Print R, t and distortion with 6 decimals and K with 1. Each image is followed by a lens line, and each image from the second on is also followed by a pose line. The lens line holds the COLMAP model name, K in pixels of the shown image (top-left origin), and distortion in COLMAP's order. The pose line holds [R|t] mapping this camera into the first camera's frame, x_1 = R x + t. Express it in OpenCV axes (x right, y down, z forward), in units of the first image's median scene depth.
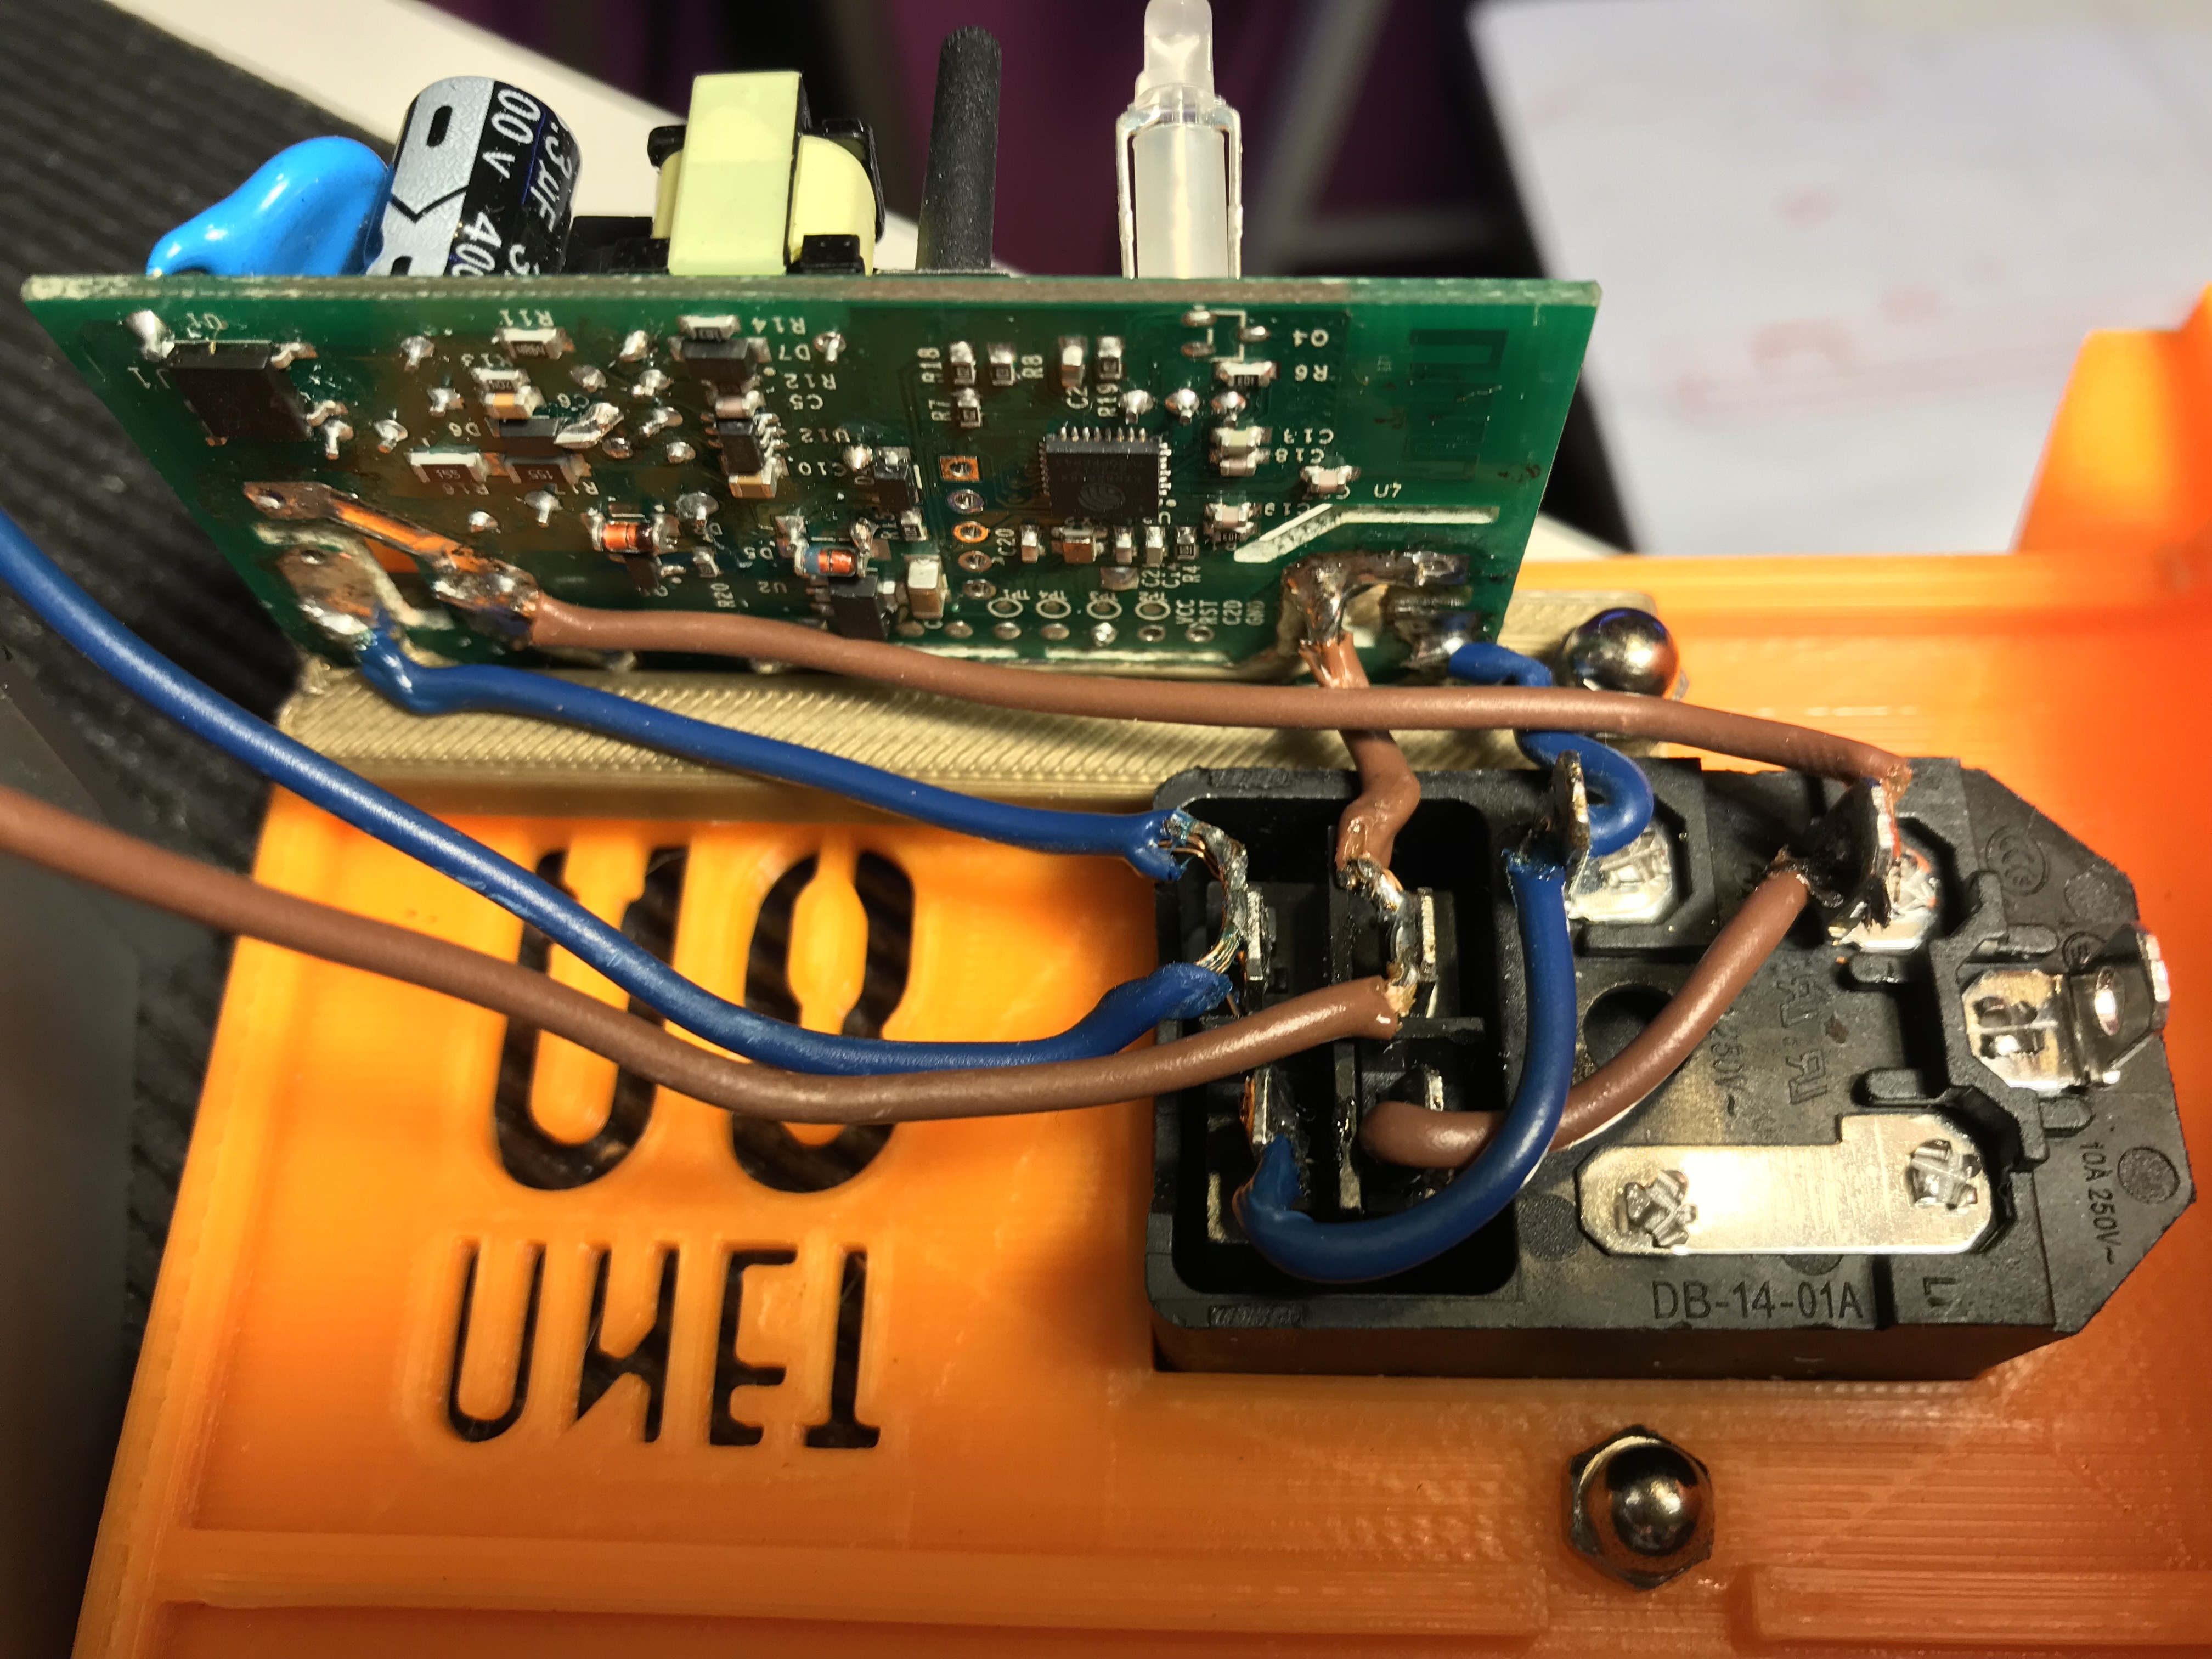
lens RADIAL K [[1856.2, 0, 1081.5], [0, 1856.2, 775.7], [0, 0, 1]] dist [0.008114, -0.026638]
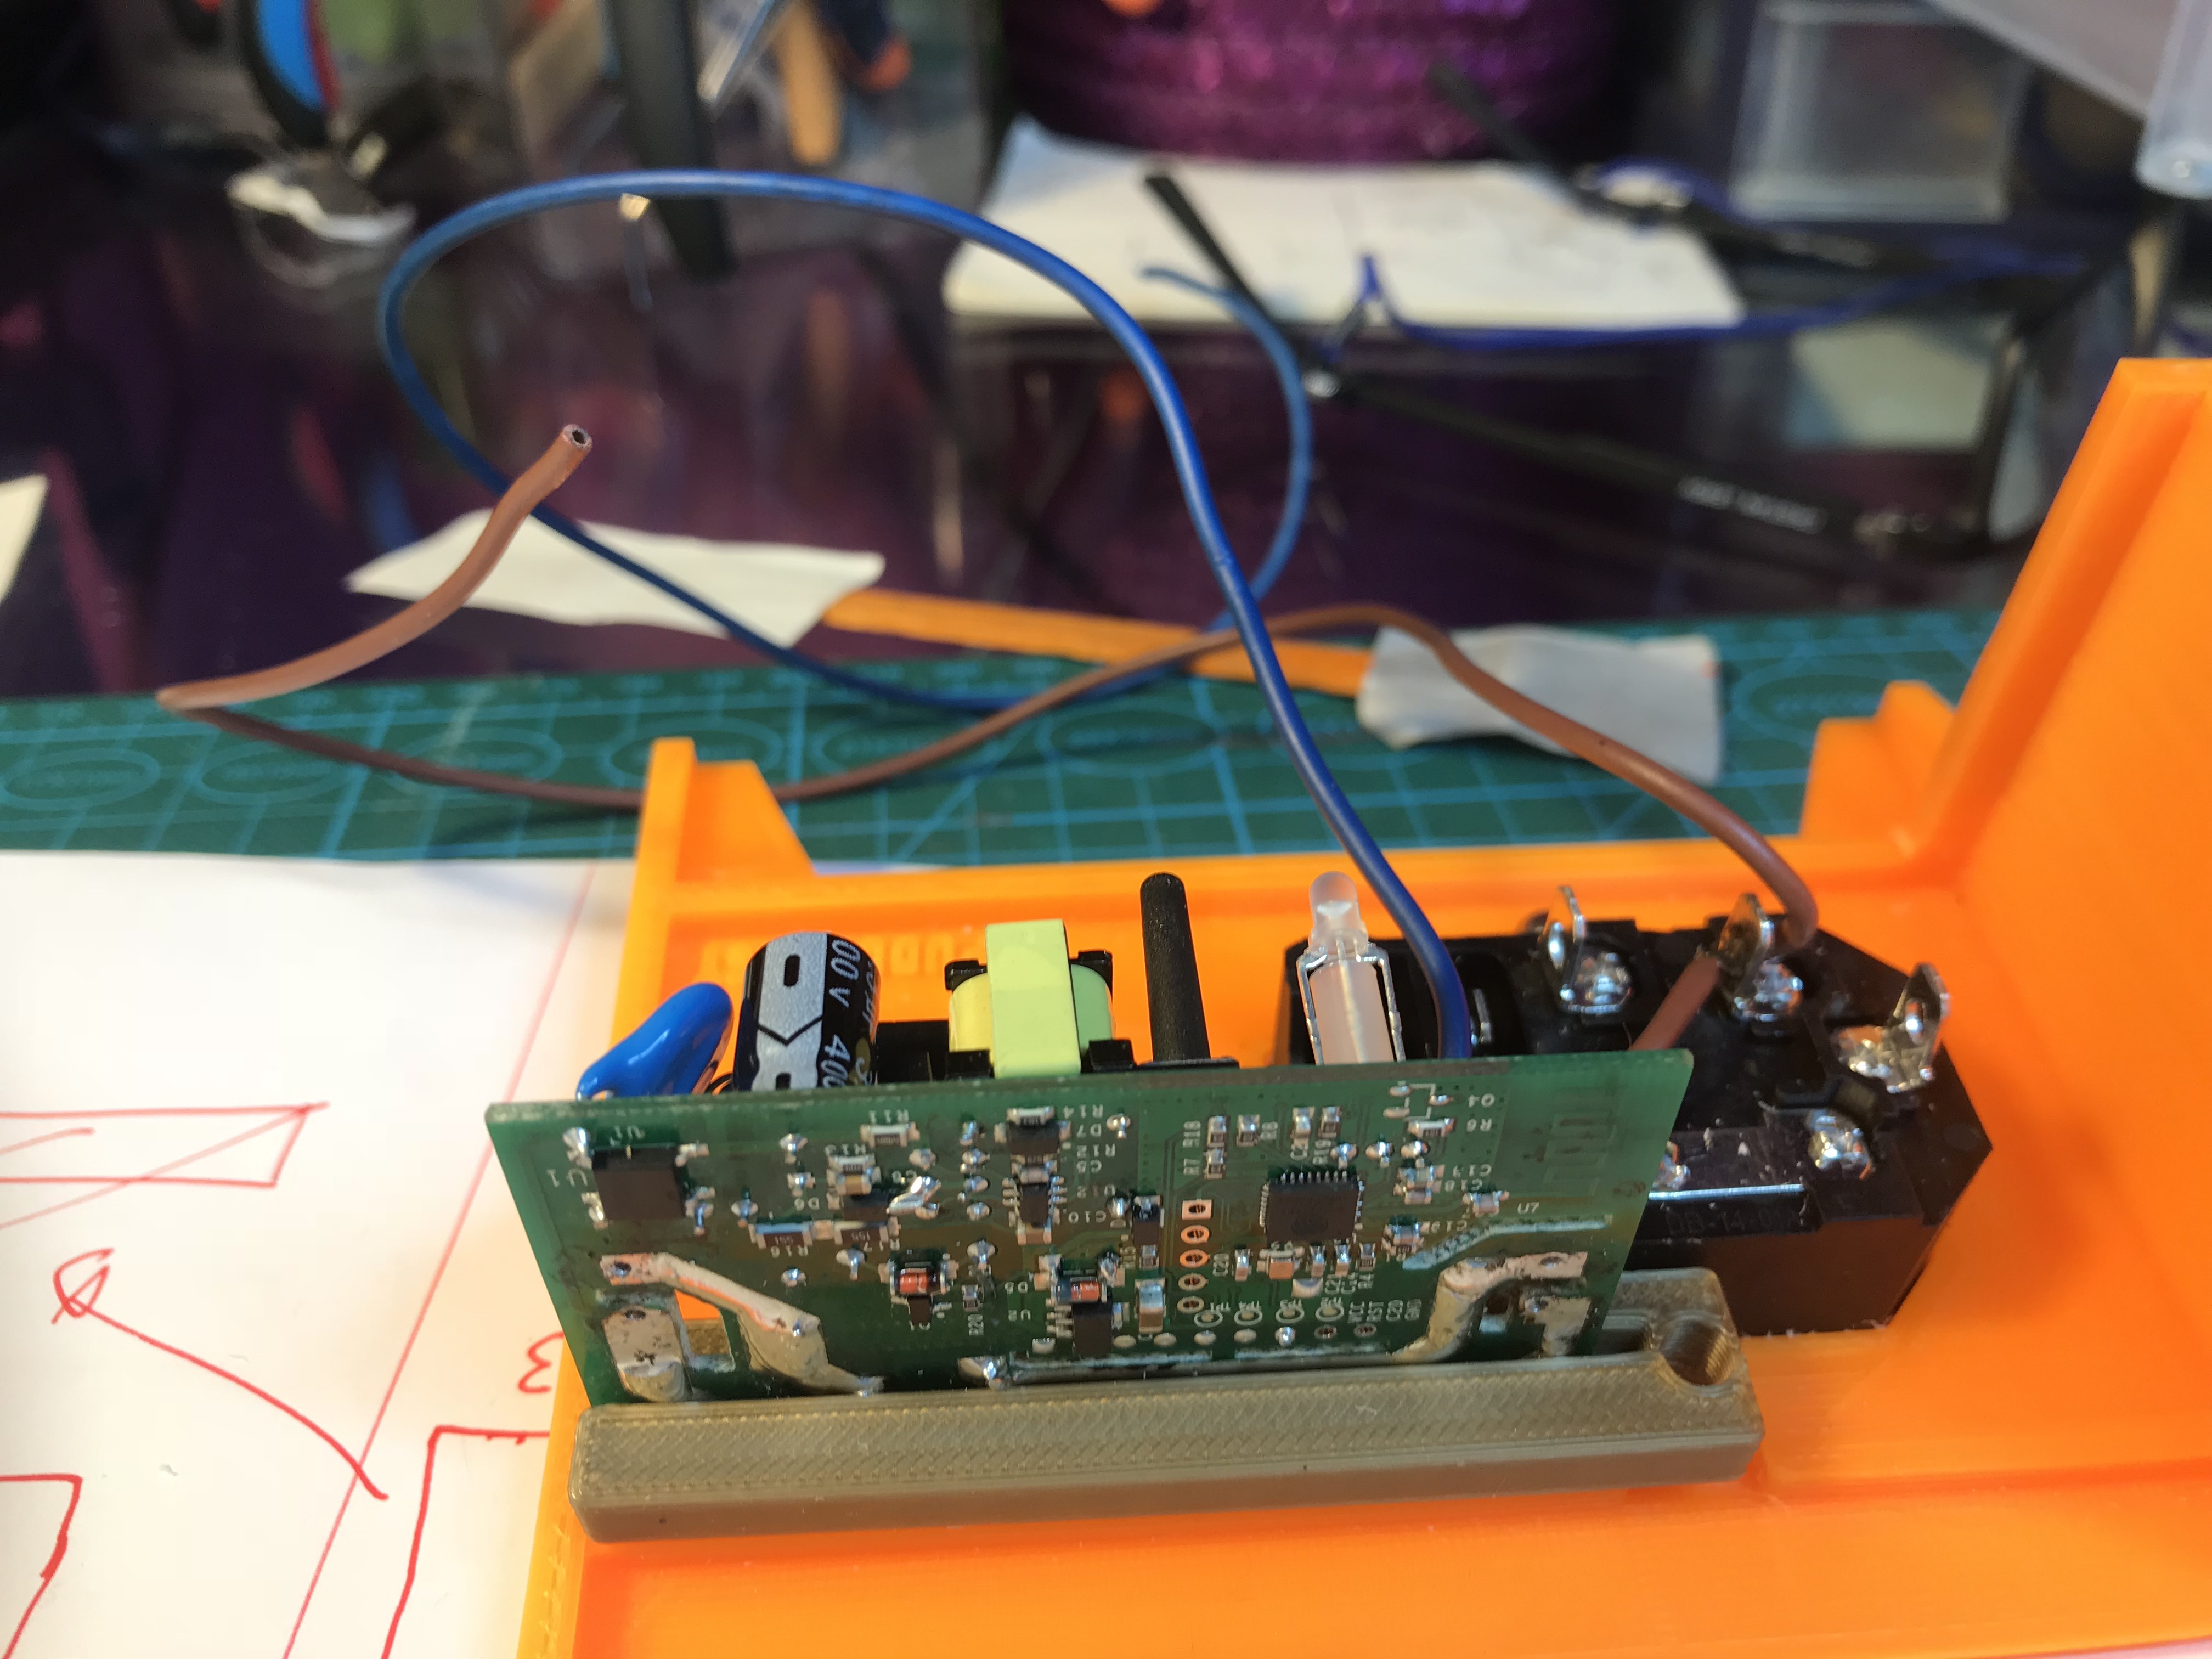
lens RADIAL K [[1856.2, 0, 1103.9], [0, 1856.2, 826.5], [0, 0, 1]] dist [0.008114, -0.026638]
pose [[0.994199, -0.038695, 0.100359, -0.249069], [0.069354, 0.943802, -0.323154, -0.007698], [-0.082215, 0.328239, 0.941010, -0.275627]]
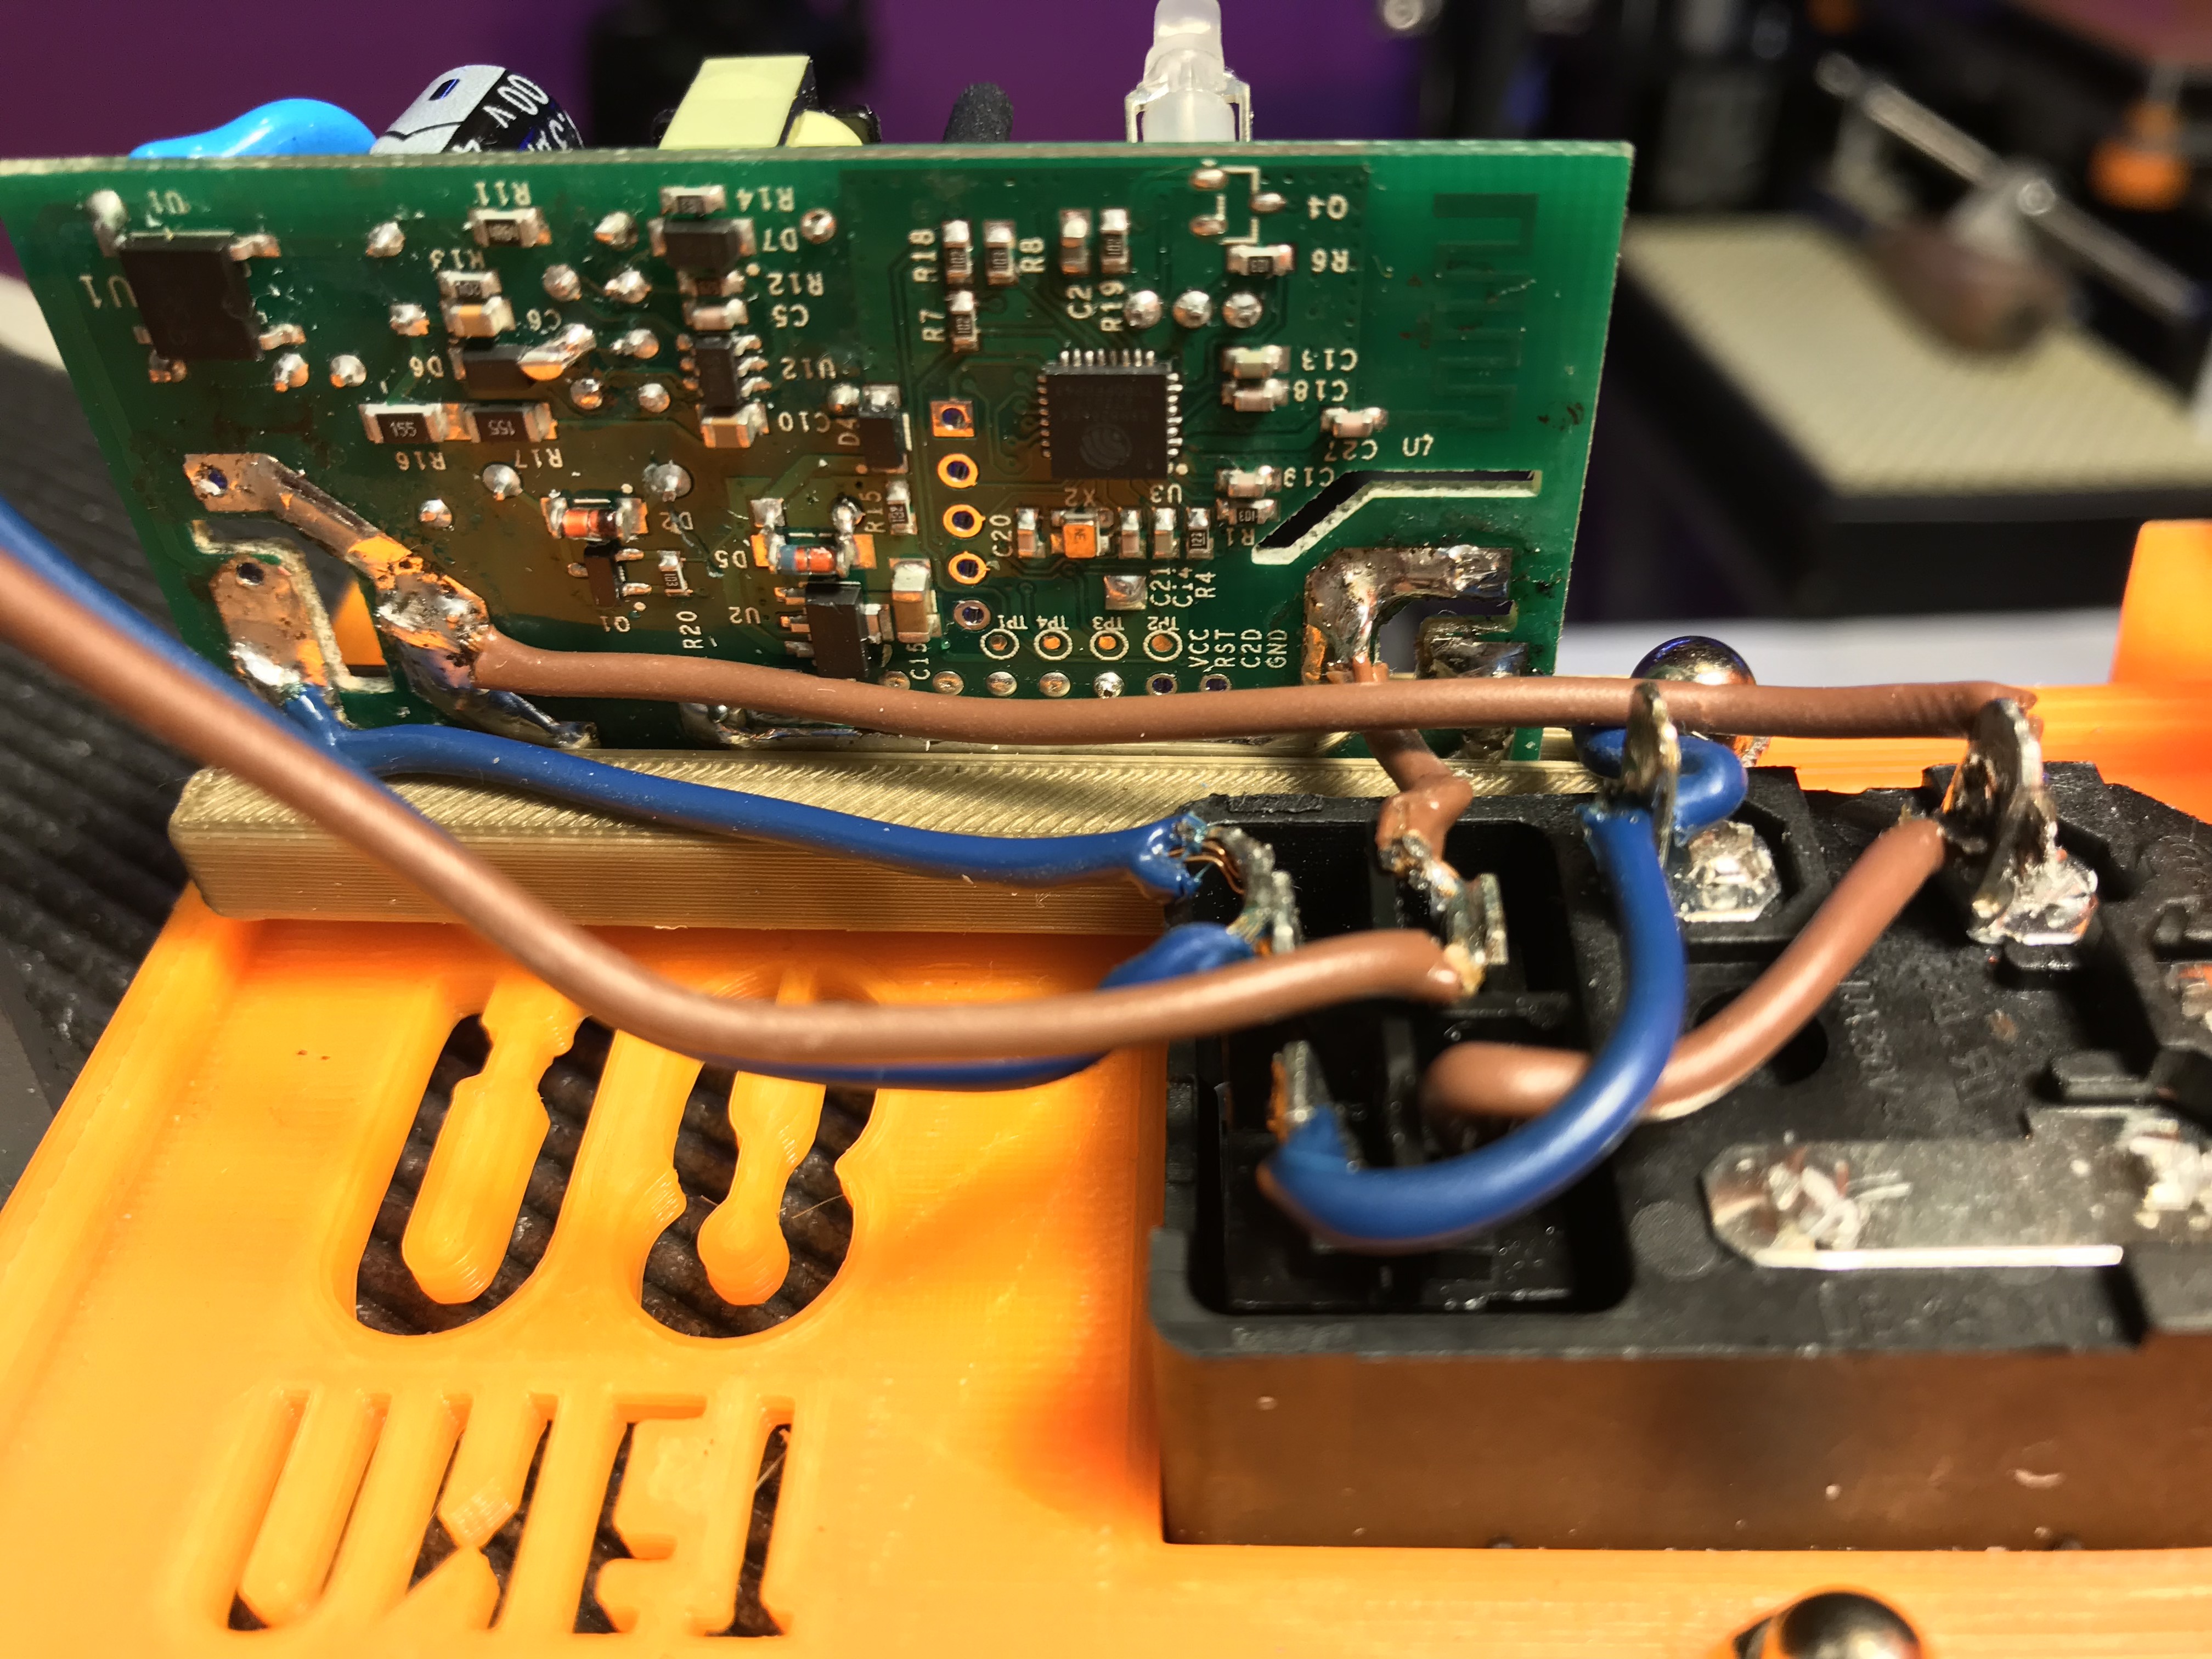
lens RADIAL K [[1856.2, 0, 1085.8], [0, 1856.2, 820.7], [0, 0, 1]] dist [0.008114, -0.026638]
pose [[0.999816, 0.013709, -0.013440, 0.016023], [-0.017651, 0.931787, -0.362576, 0.361070], [0.007553, 0.362746, 0.931857, 0.213612]]
